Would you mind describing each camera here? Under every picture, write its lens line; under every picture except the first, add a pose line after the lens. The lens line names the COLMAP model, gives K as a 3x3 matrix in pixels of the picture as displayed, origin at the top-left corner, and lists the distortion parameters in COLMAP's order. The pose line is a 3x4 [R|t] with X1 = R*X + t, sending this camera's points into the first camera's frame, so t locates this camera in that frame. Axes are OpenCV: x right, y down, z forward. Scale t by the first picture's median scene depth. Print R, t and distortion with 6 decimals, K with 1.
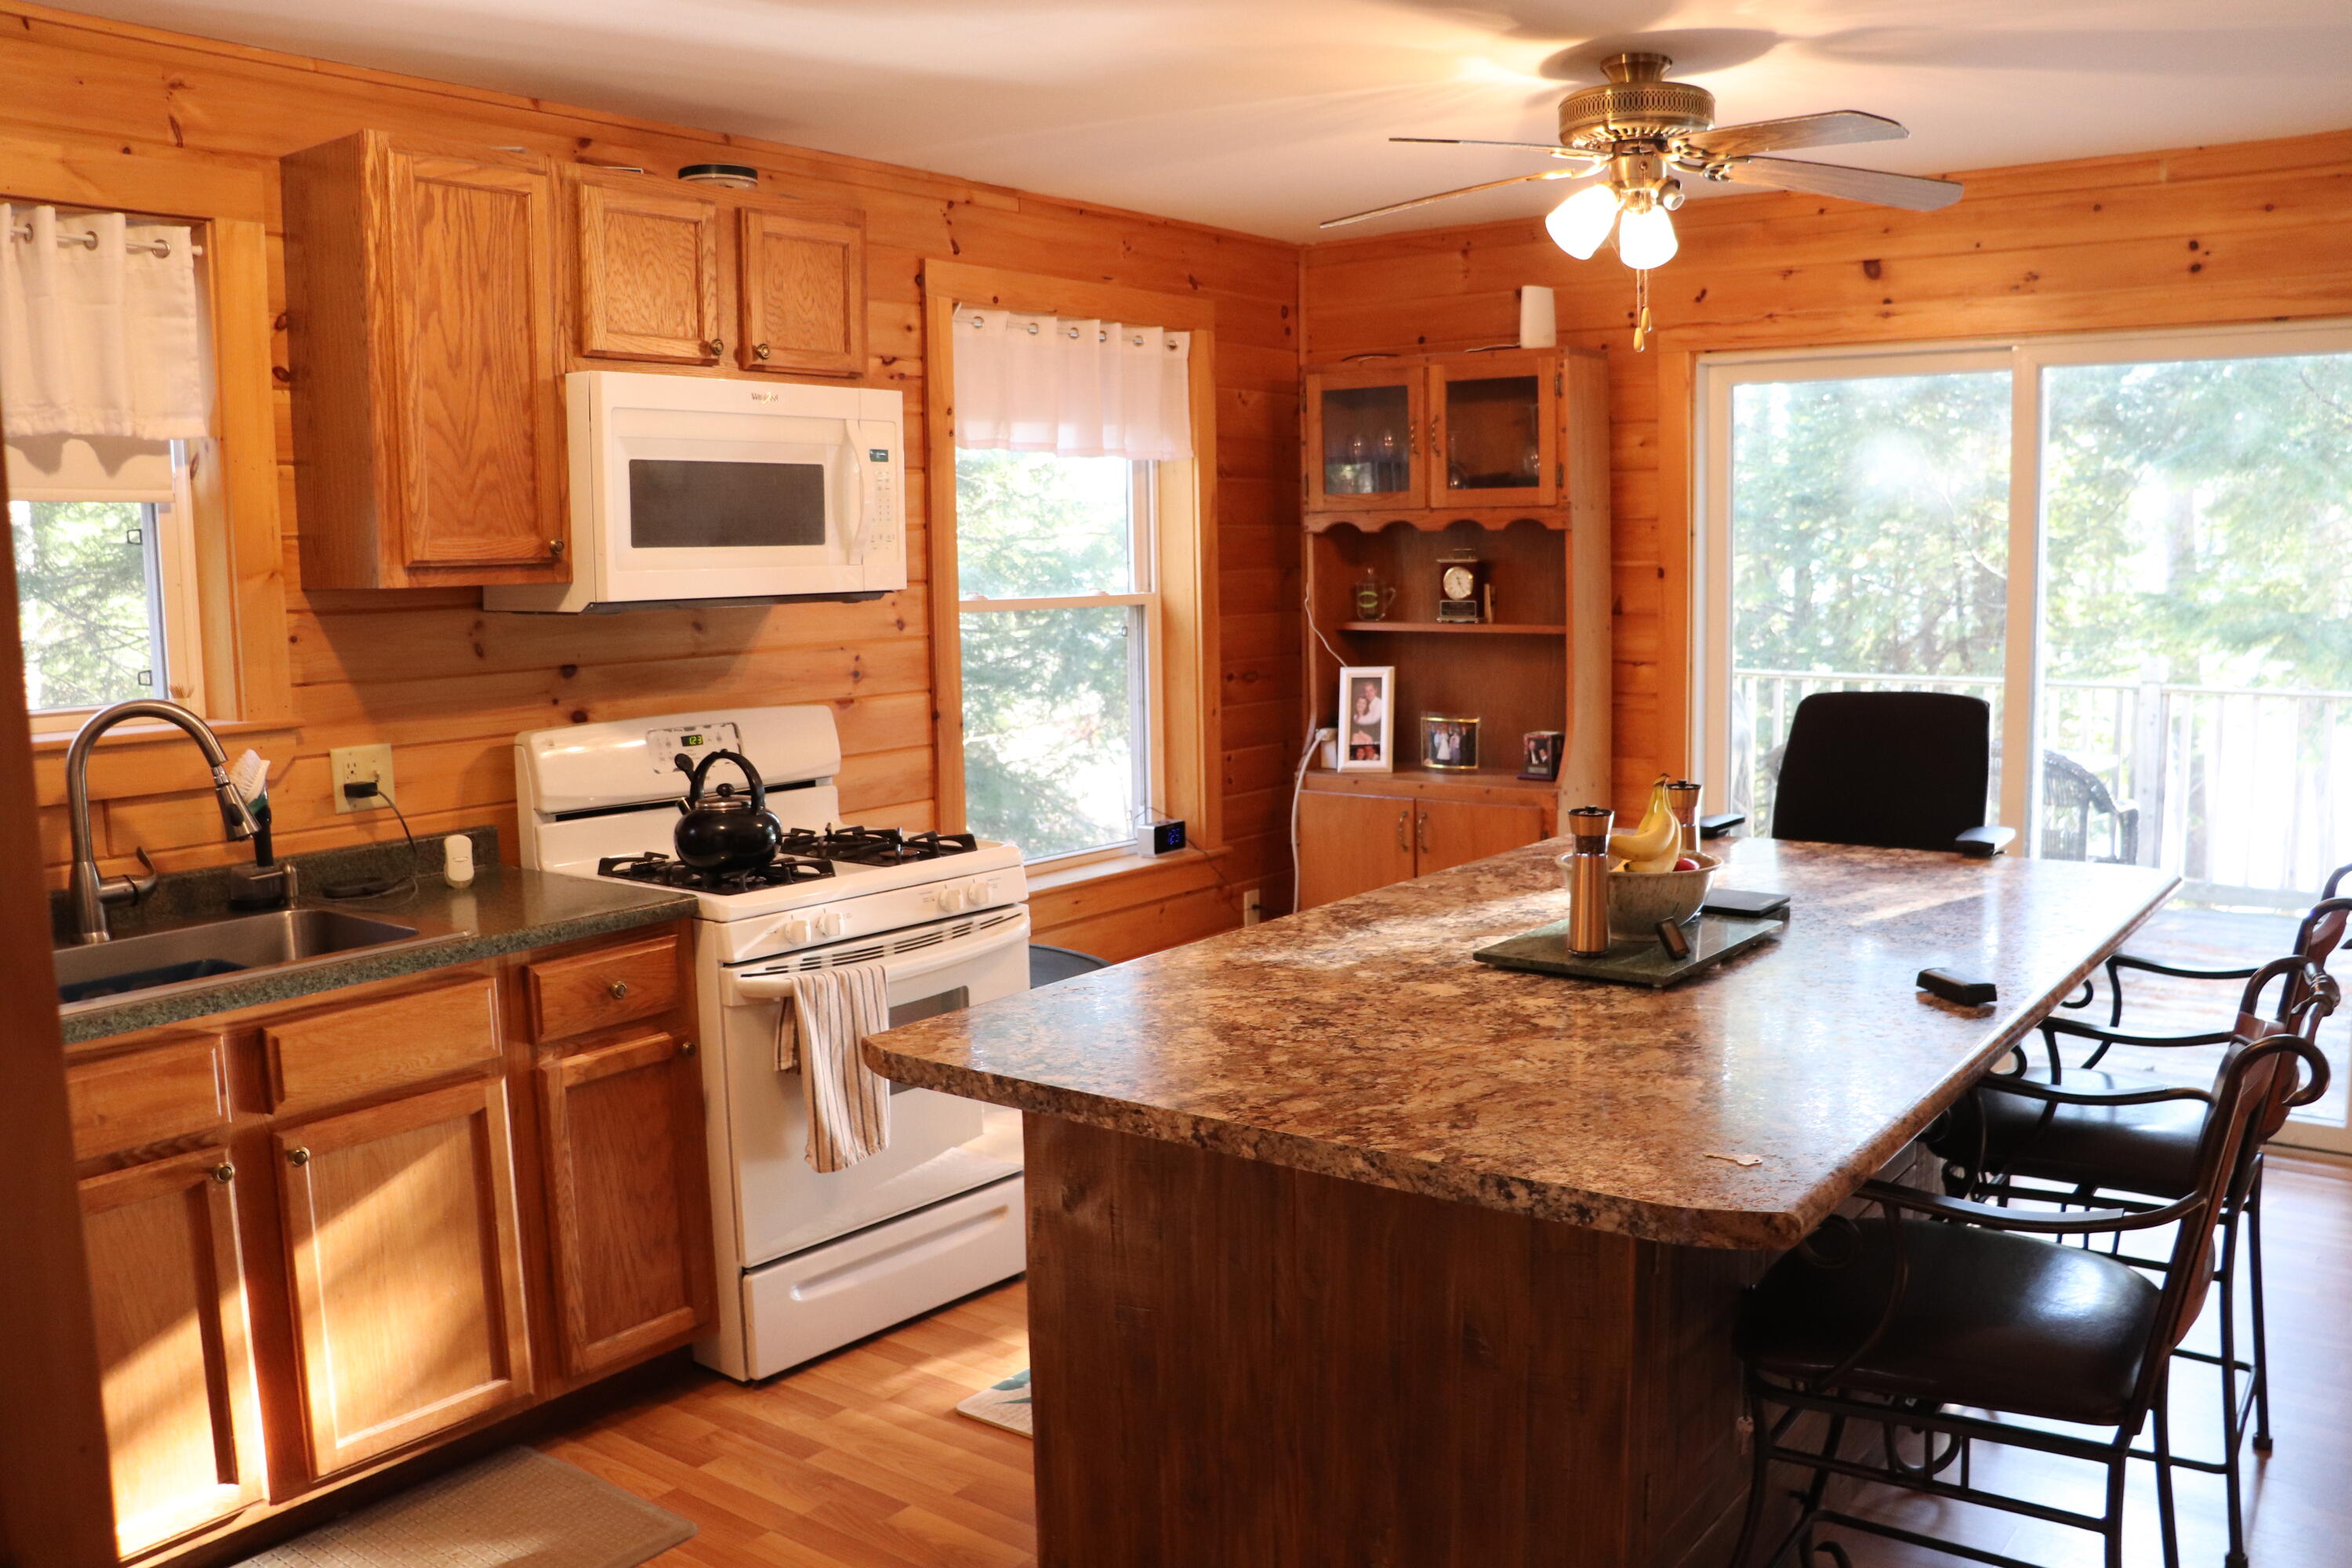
lens RADIAL K [[1921.6, 0, 1199.4], [0, 1921.6, 799.7], [0, 0, 1]] dist [-0.179996, 0.158286]
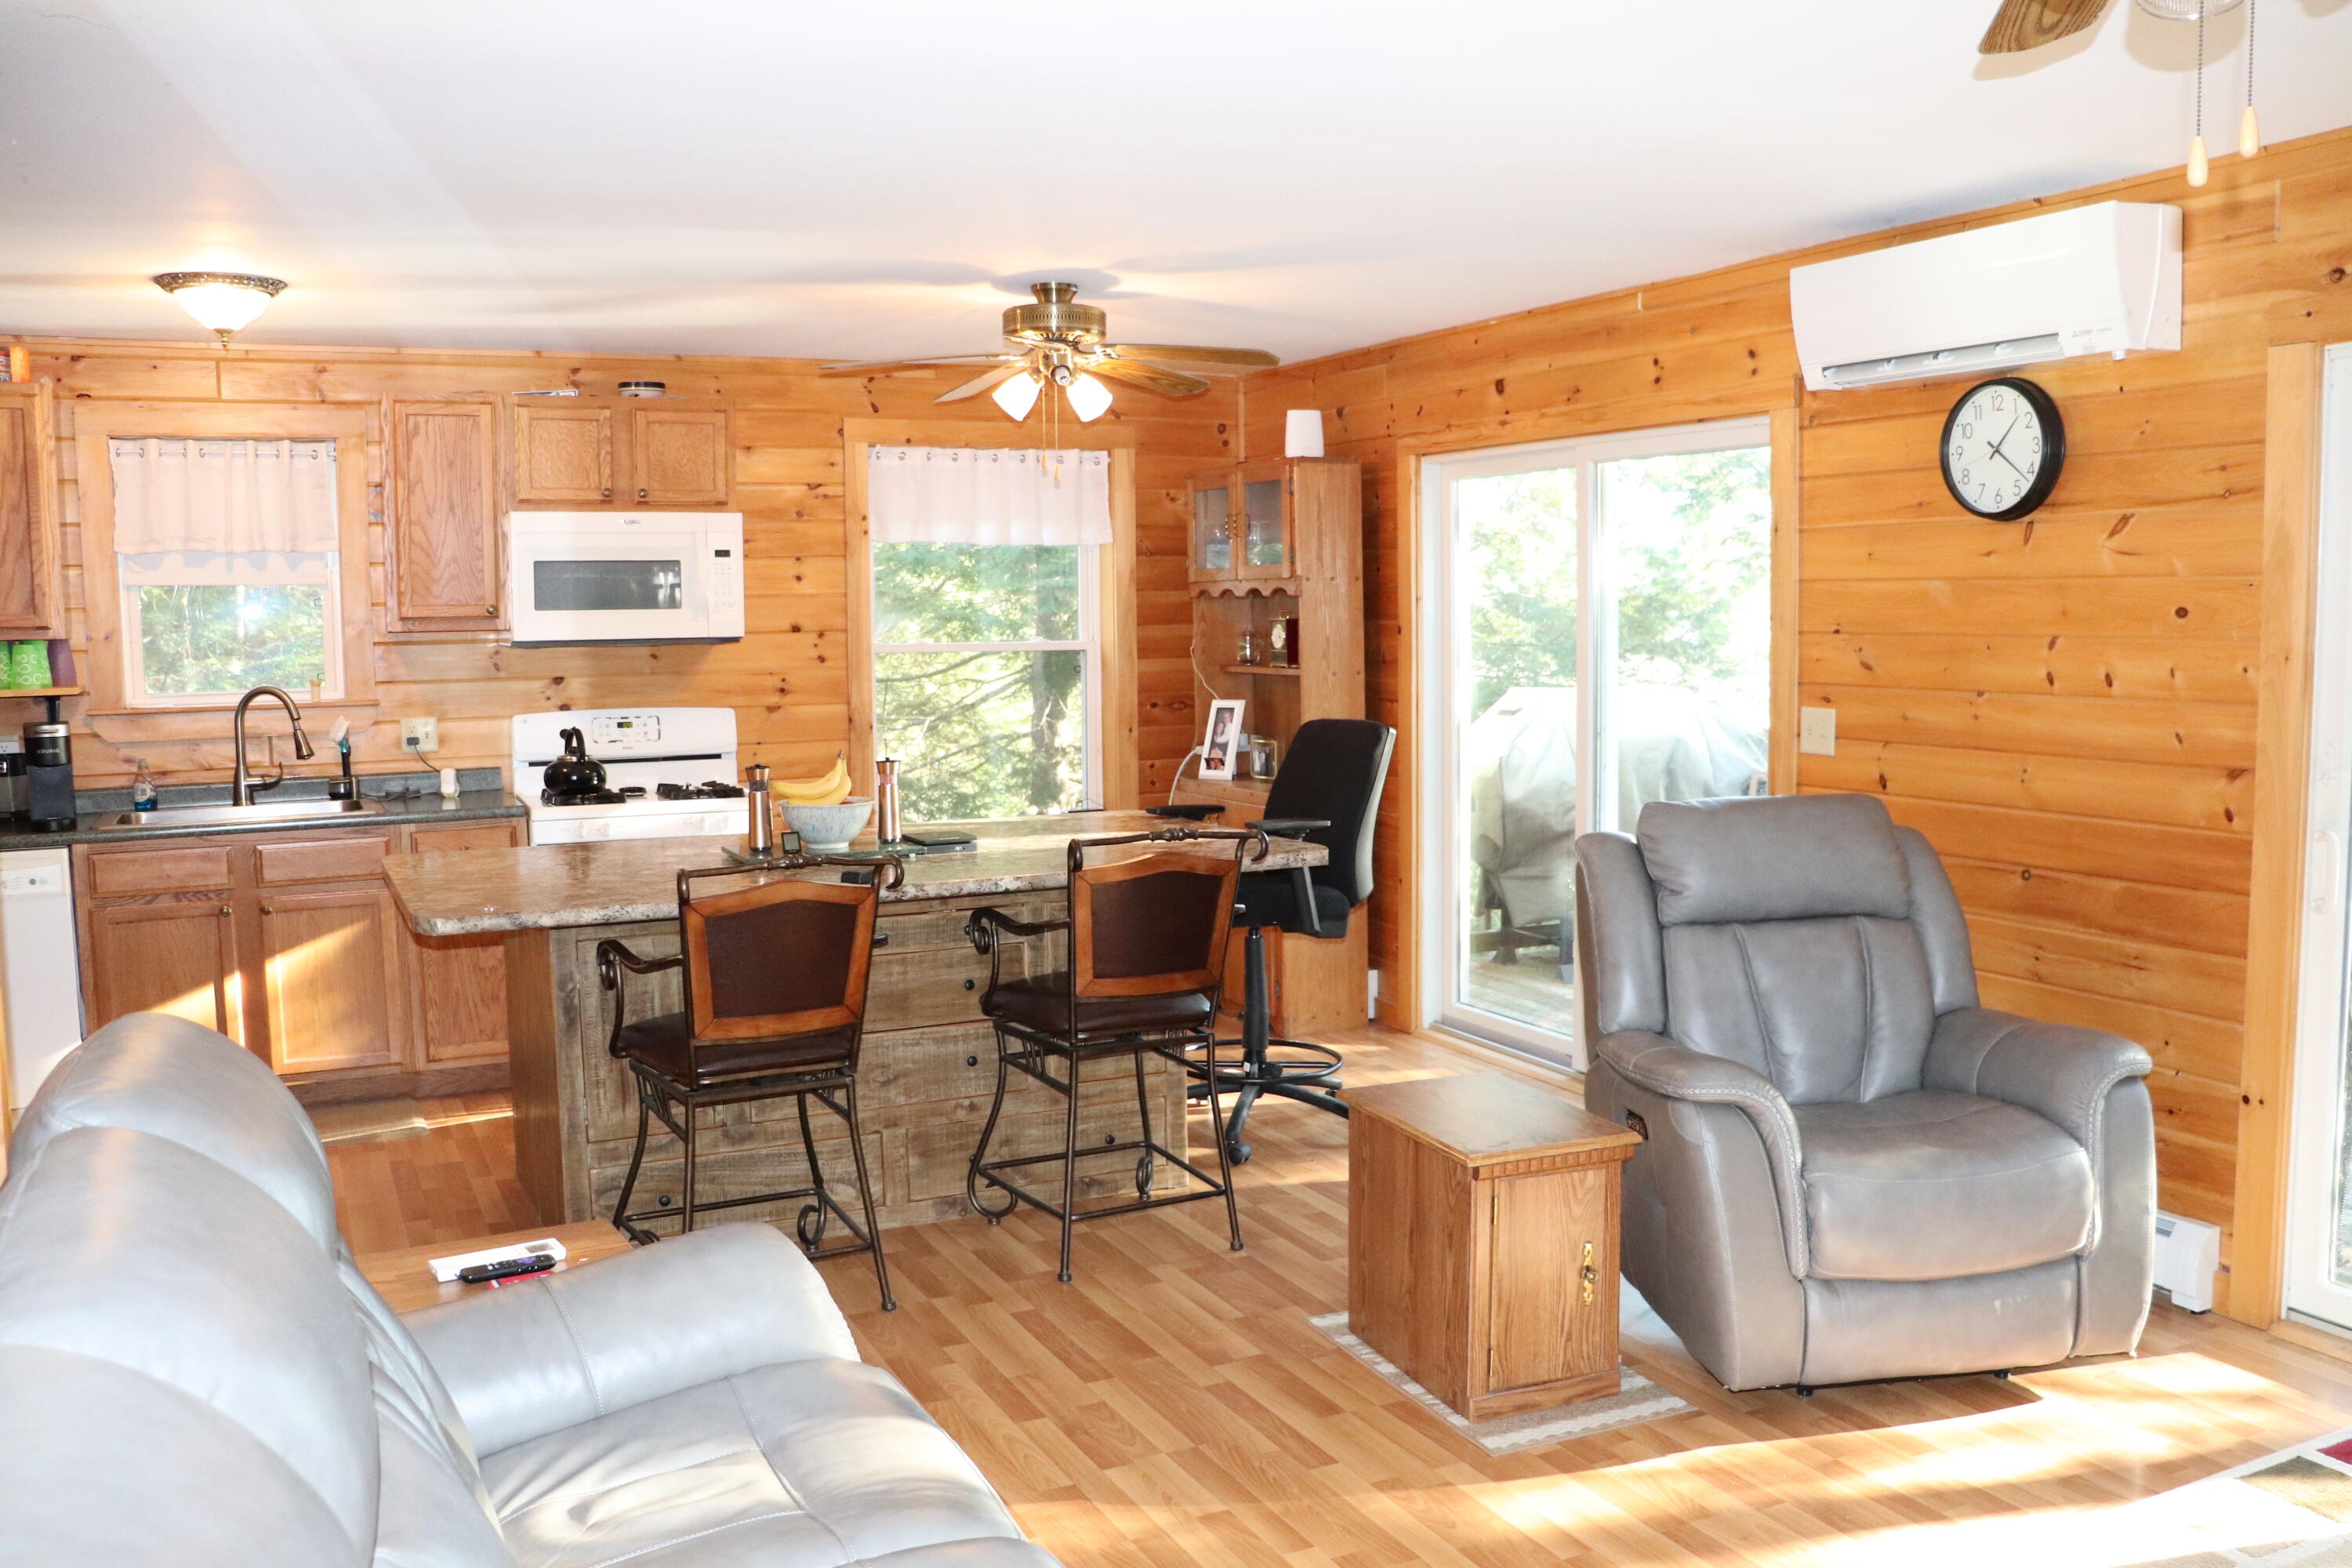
lens RADIAL K [[1934.2, 0, 1200.0], [0, 1934.2, 789.6], [0, 0, 1]] dist [-0.178090, 0.158375]
pose [[0.894039, 0.049207, -0.445278, 0.956983], [-0.062979, 0.997884, -0.016175, 0.021604], [0.443540, 0.042504, 0.895246, -0.278391]]
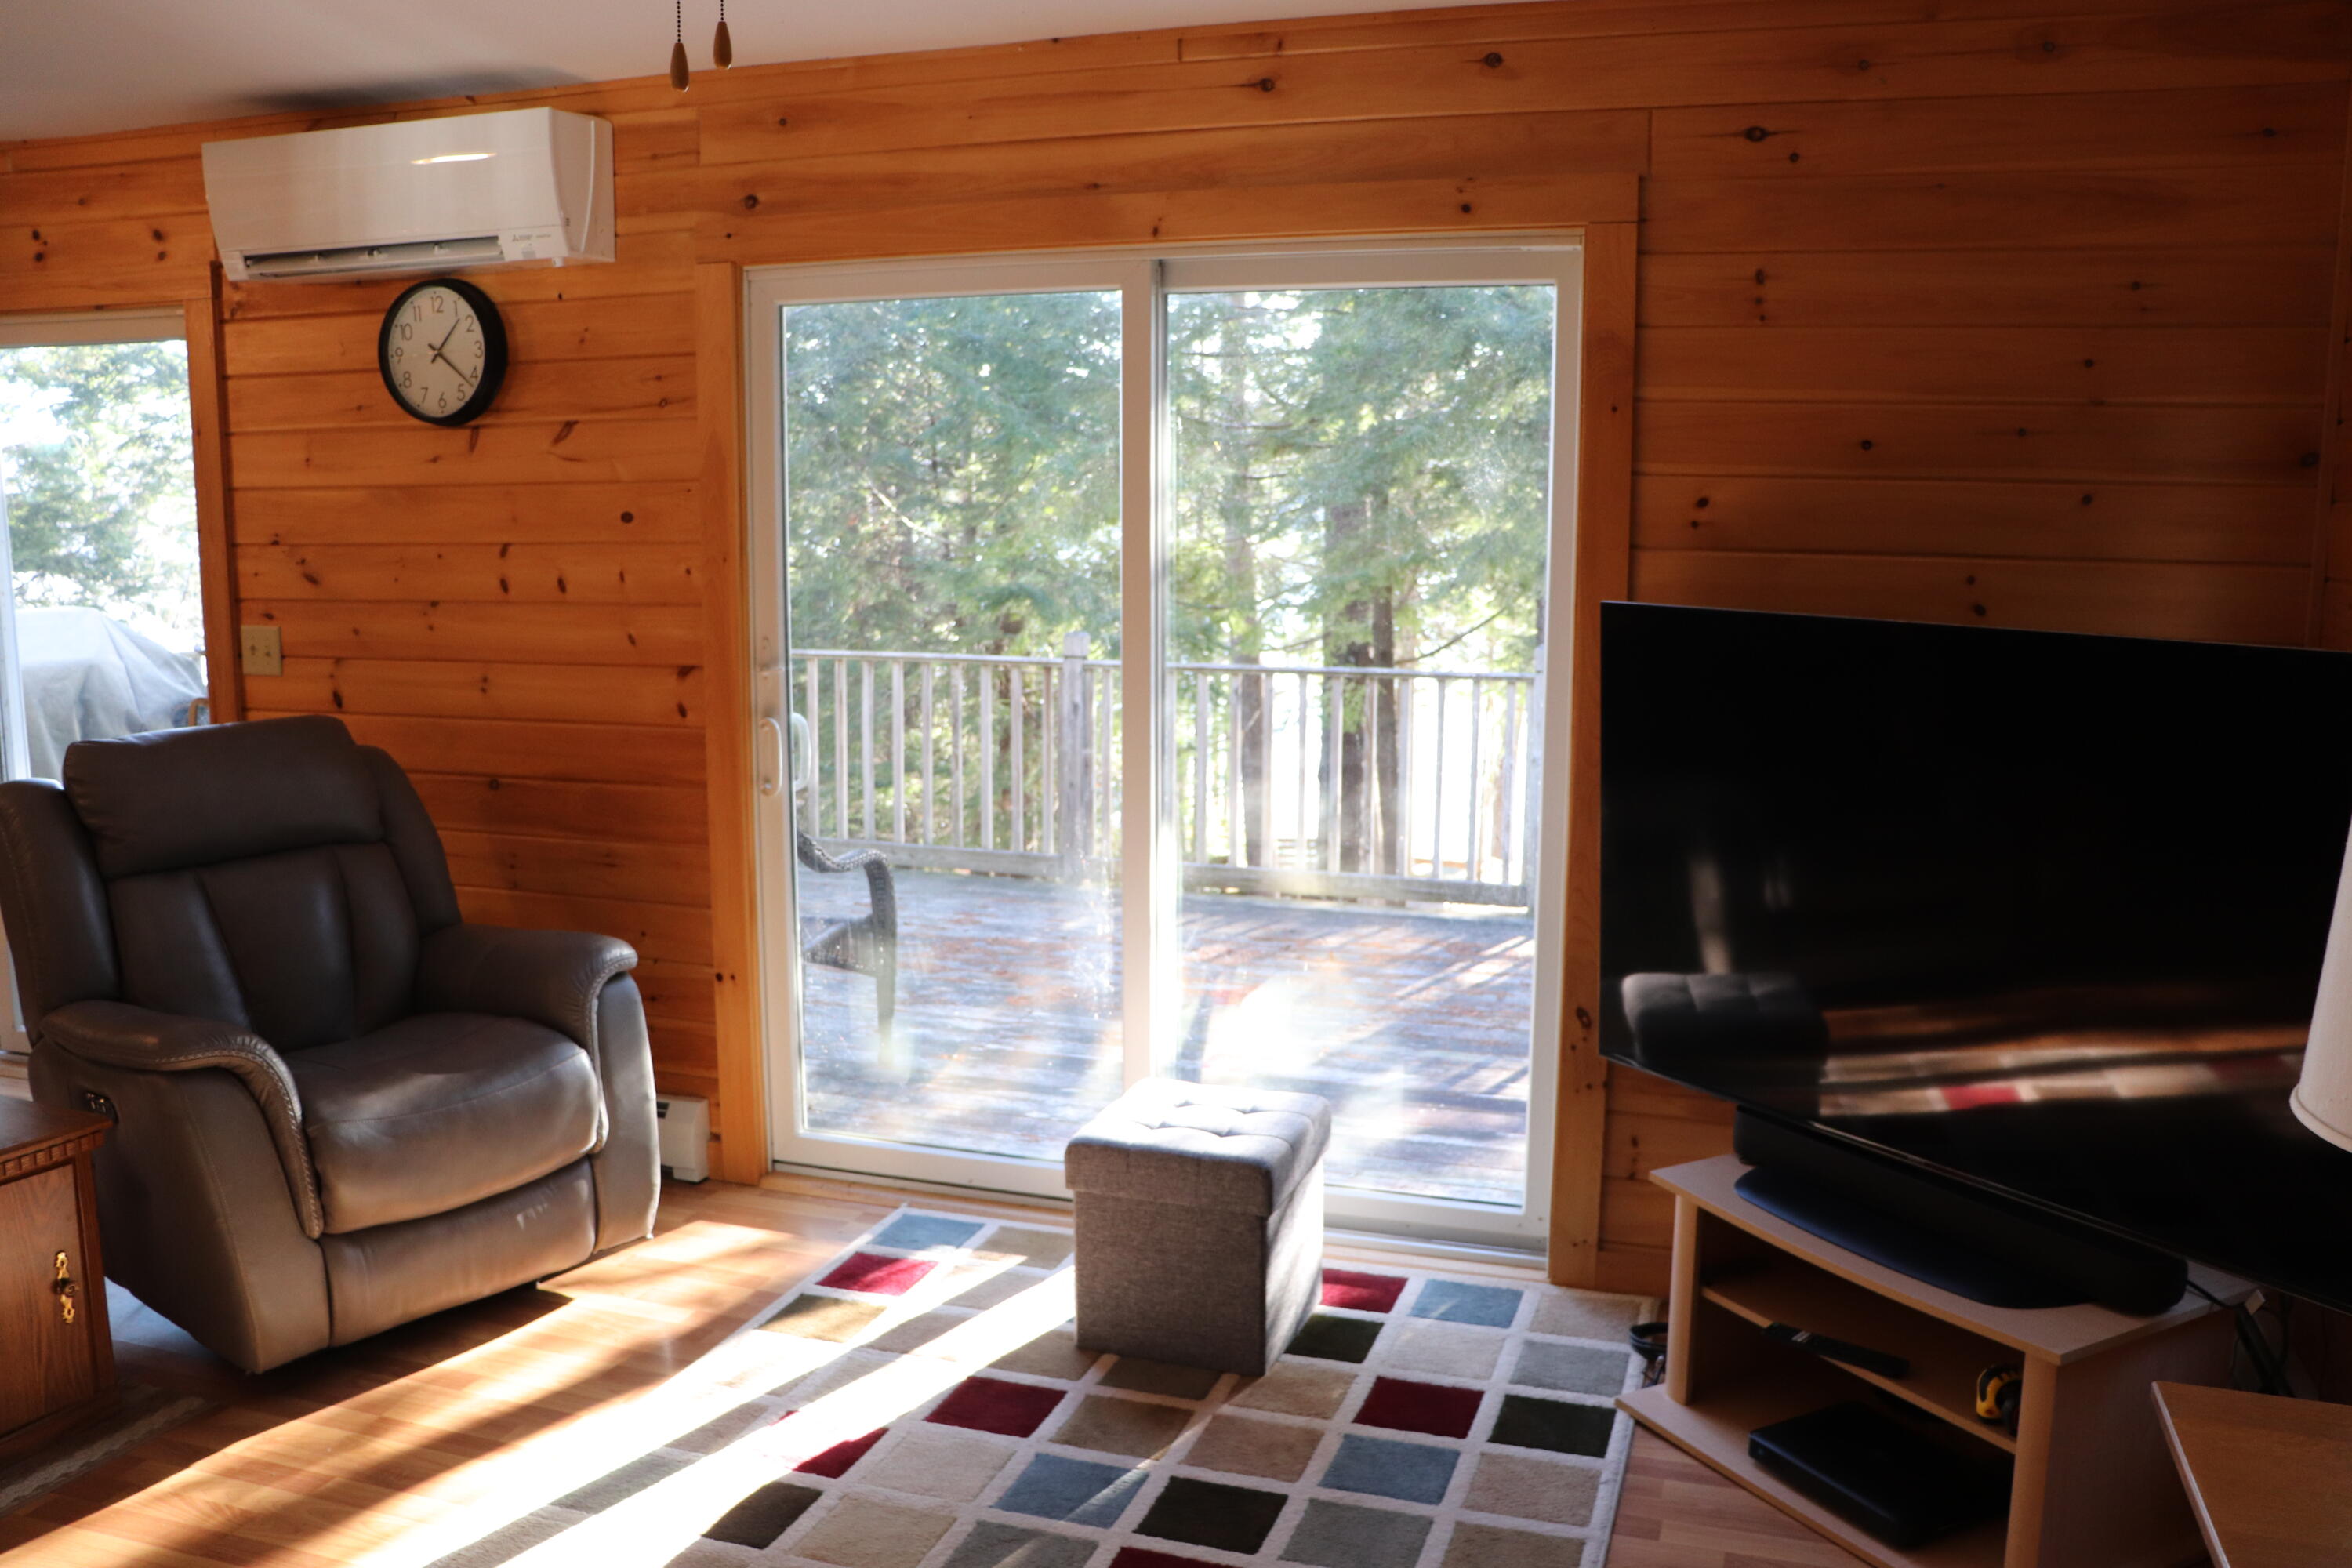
lens RADIAL K [[1934.2, 0, 1200.0], [0, 1934.2, 789.6], [0, 0, 1]] dist [-0.178090, 0.158375]
pose [[0.947005, -0.028623, 0.319940, 0.937747], [0.024385, 0.999554, 0.017243, 0.016790], [-0.320291, -0.008528, 0.947281, -0.249212]]
